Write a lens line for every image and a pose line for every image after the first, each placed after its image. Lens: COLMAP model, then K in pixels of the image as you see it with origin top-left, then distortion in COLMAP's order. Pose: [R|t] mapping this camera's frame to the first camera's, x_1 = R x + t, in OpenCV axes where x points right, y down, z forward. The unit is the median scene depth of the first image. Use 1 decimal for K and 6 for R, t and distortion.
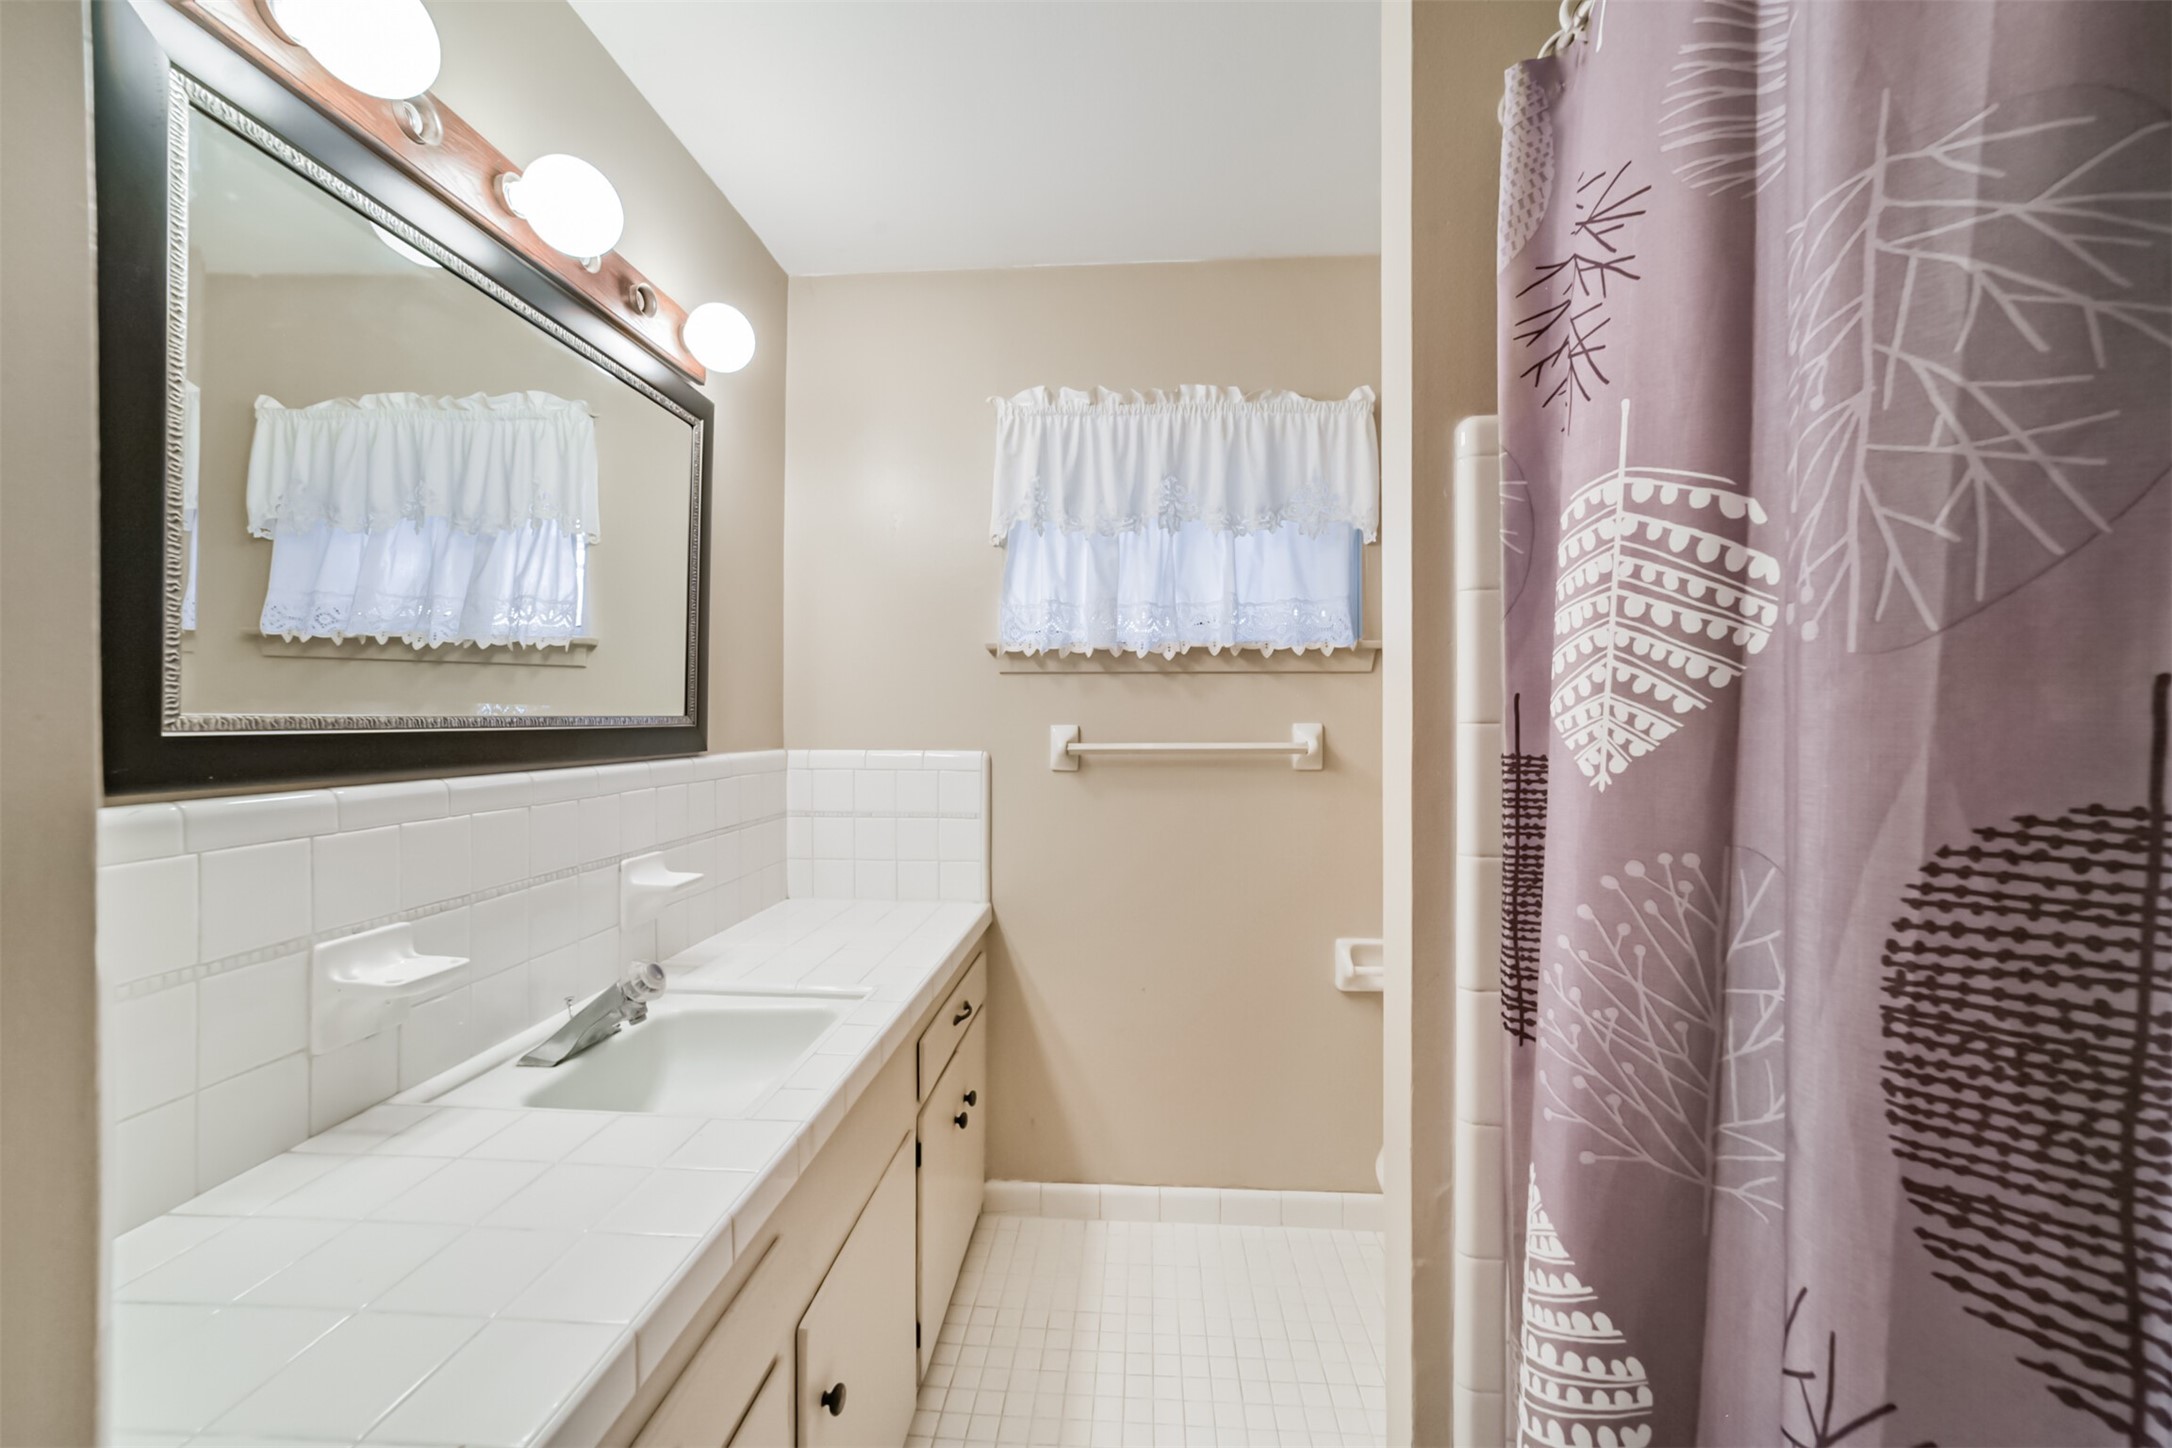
lens RADIAL K [[840.1, 0, 1084.9], [0, 840.1, 728.6], [0, 0, 1]] dist [-0.002720, -0.000016]
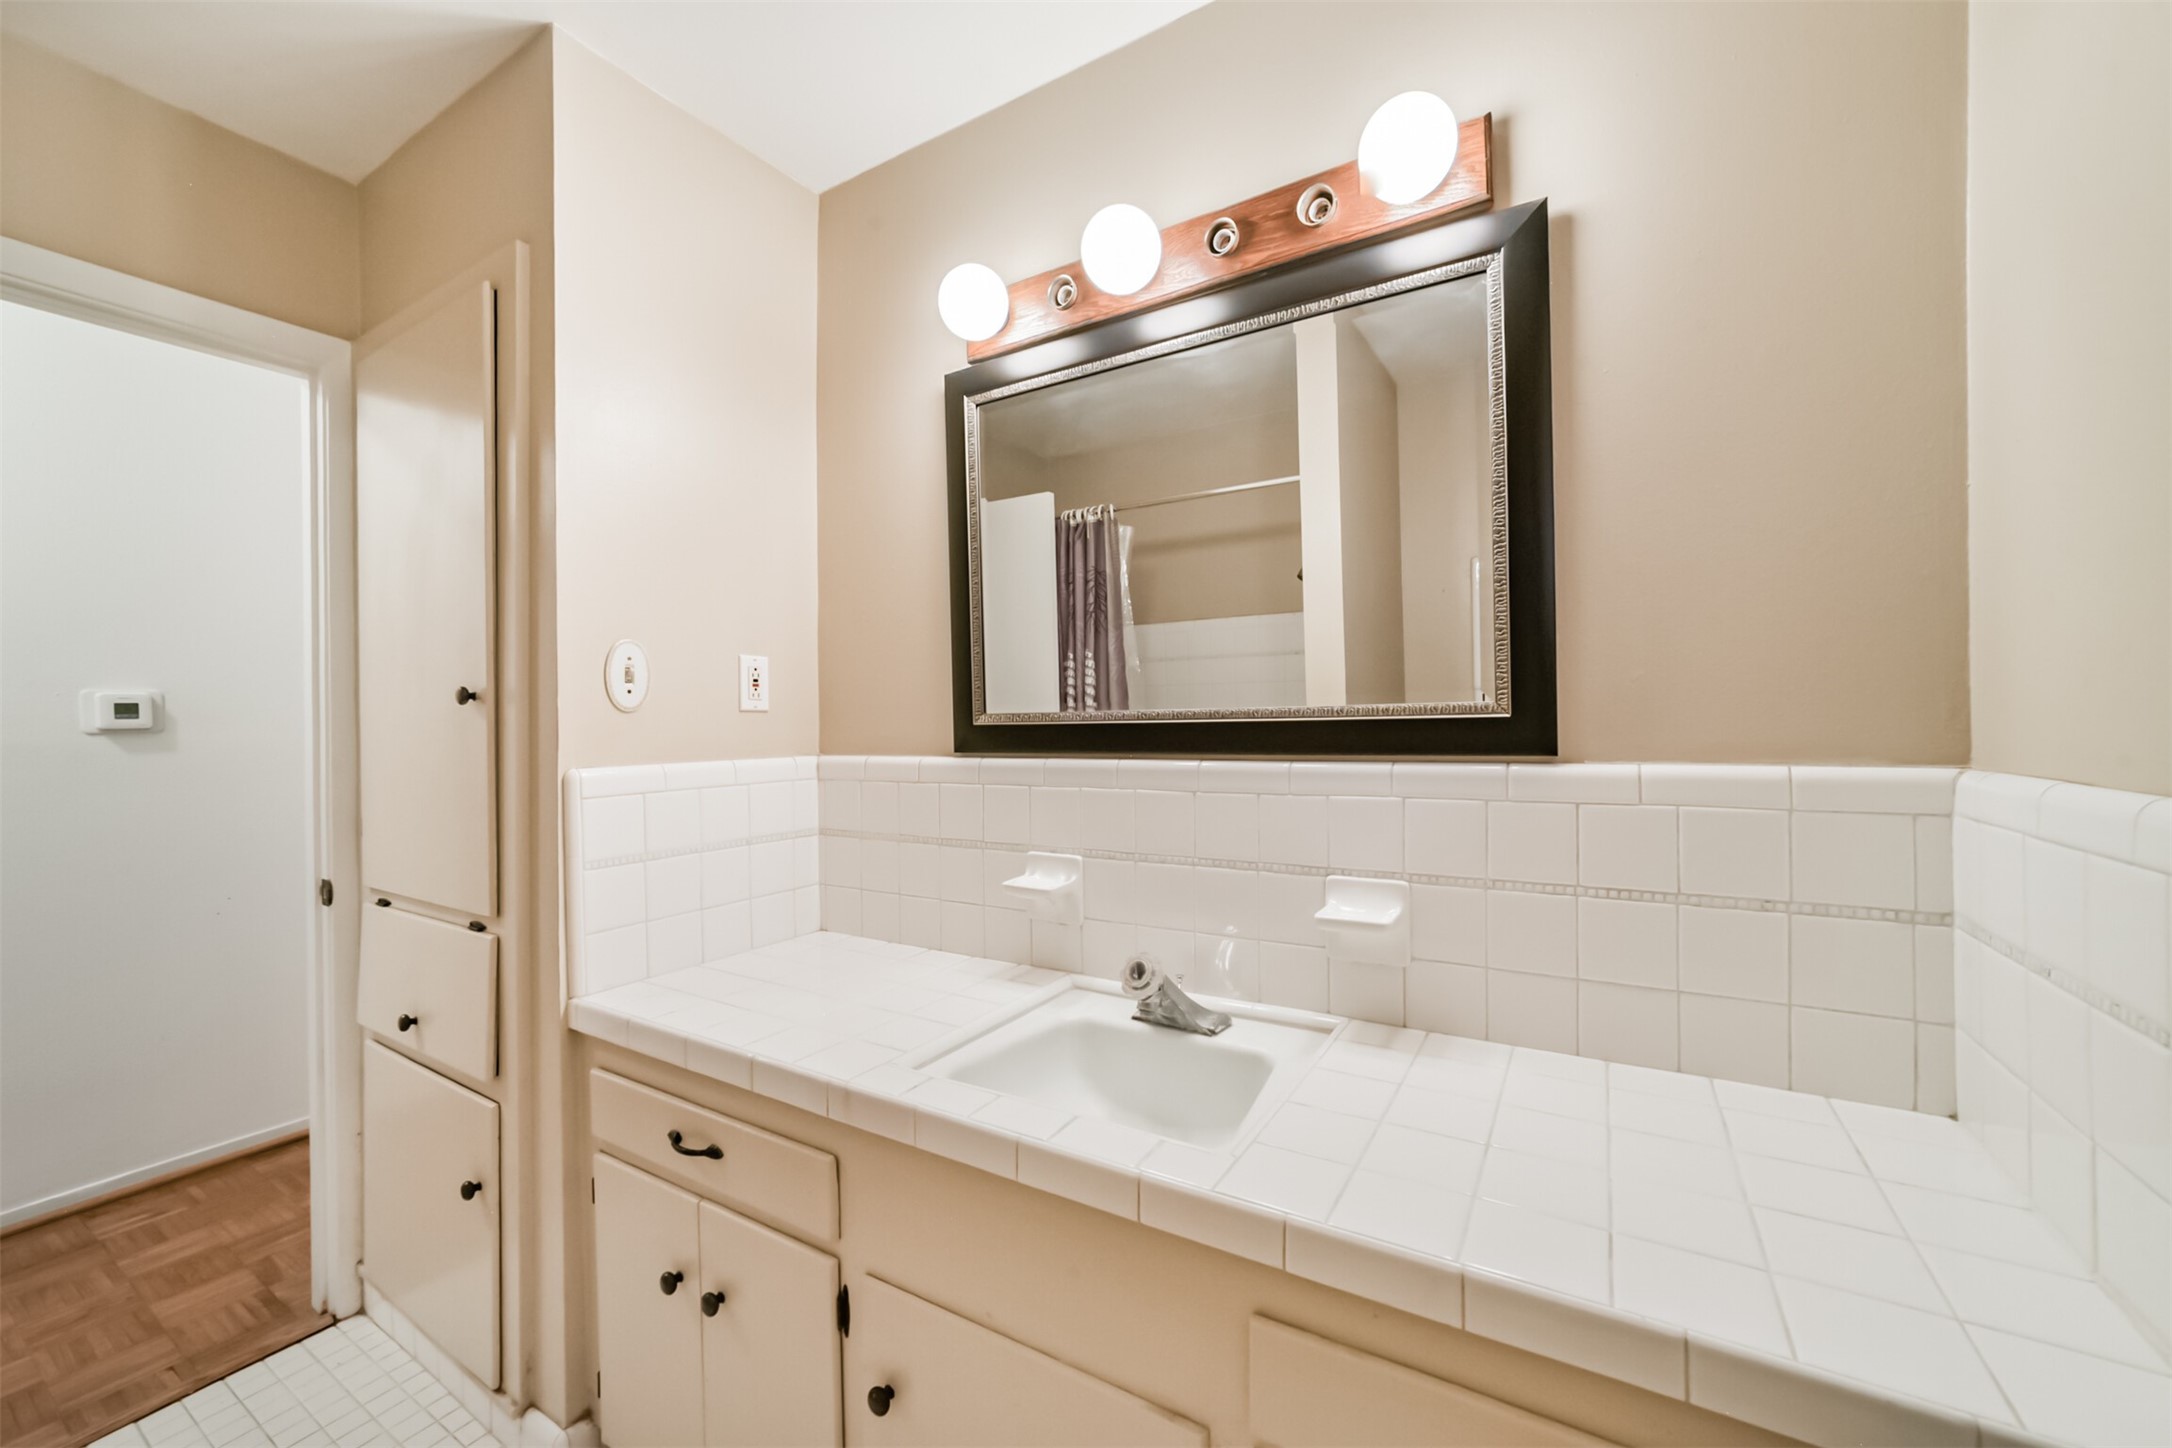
lens RADIAL K [[840.1, 0, 1084.9], [0, 840.1, 728.6], [0, 0, 1]] dist [-0.002720, -0.000016]
pose [[-0.453742, 0.005077, -0.891119, 0.393129], [-0.000374, 0.999983, 0.005888, 0.002938], [0.891133, 0.003005, -0.453732, 1.401182]]
